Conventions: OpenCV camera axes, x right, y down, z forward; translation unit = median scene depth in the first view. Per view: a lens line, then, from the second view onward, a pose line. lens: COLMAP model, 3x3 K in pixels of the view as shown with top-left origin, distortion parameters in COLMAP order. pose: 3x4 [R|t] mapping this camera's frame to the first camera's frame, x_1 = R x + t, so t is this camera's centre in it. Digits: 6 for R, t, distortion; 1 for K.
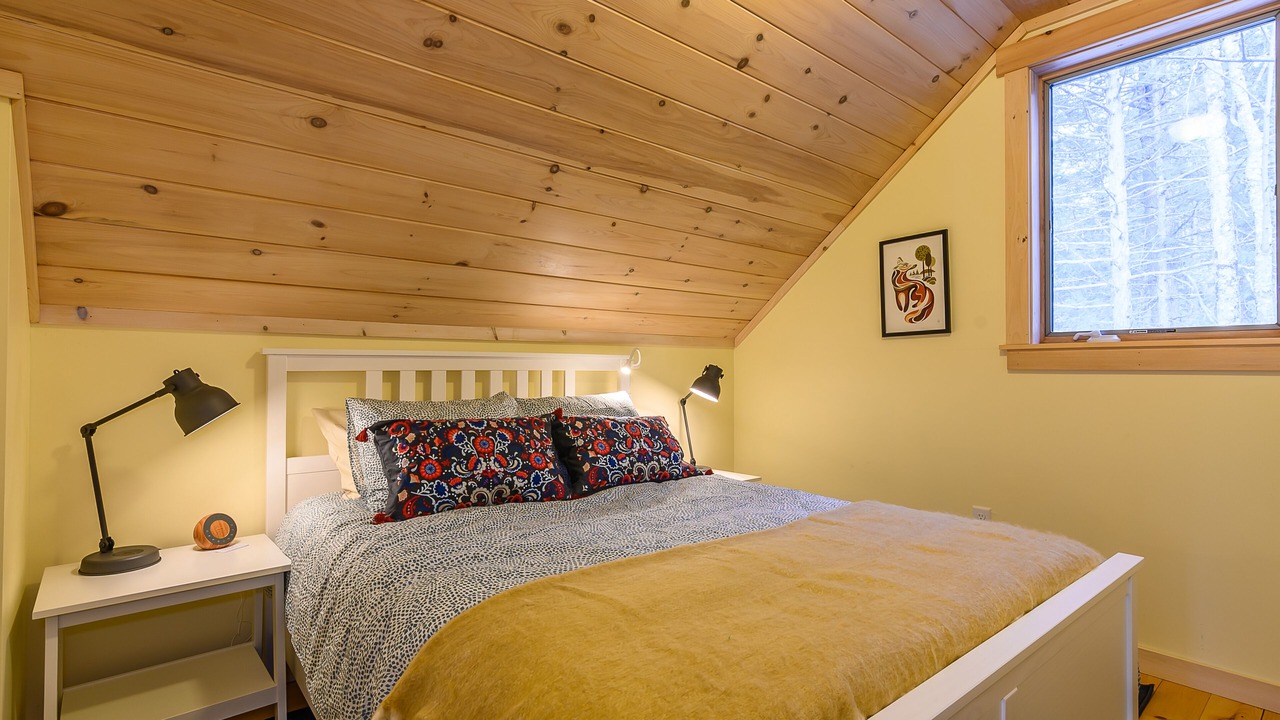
lens RADIAL K [[623.5, 0, 634.6], [0, 623.5, 362.9], [0, 0, 1]] dist [0.000303, 0.000842]
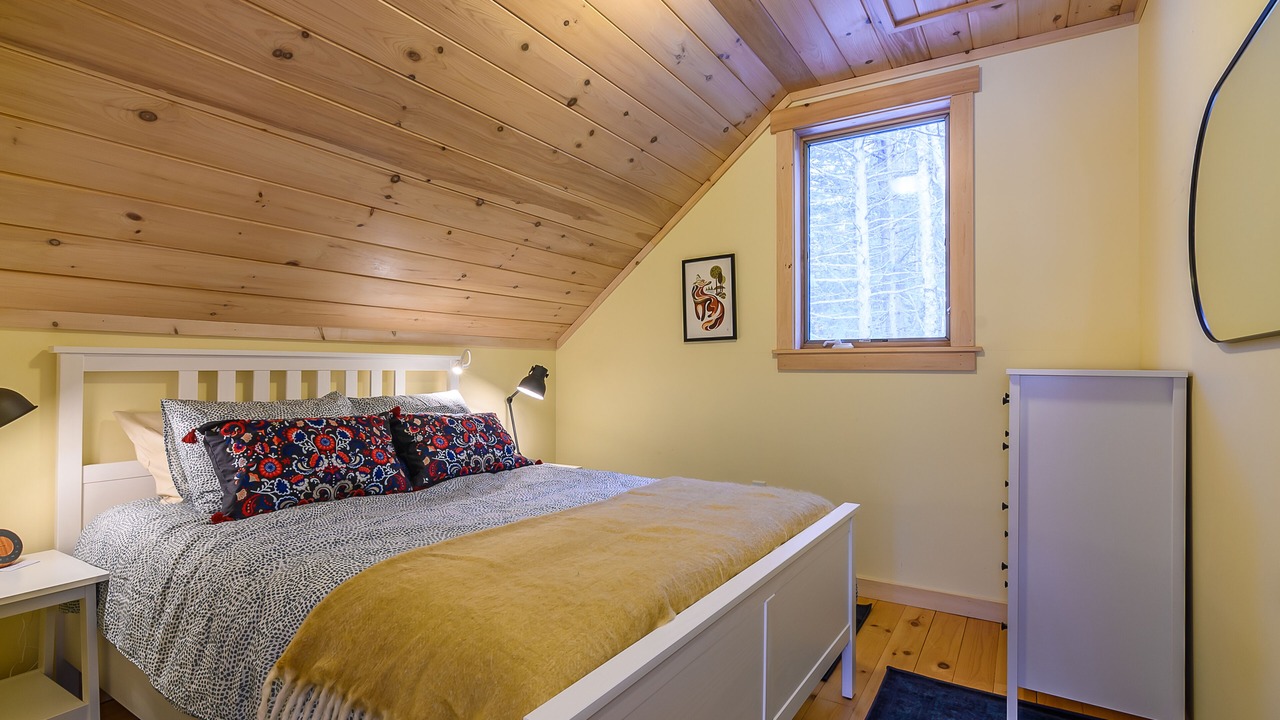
lens RADIAL K [[623.5, 0, 634.6], [0, 623.5, 362.9], [0, 0, 1]] dist [0.000303, 0.000842]
pose [[0.954767, 0.003051, 0.297339, -0.056299], [-0.002968, 0.999995, -0.000729, -0.000934], [-0.297340, -0.000187, 0.954772, -0.128063]]
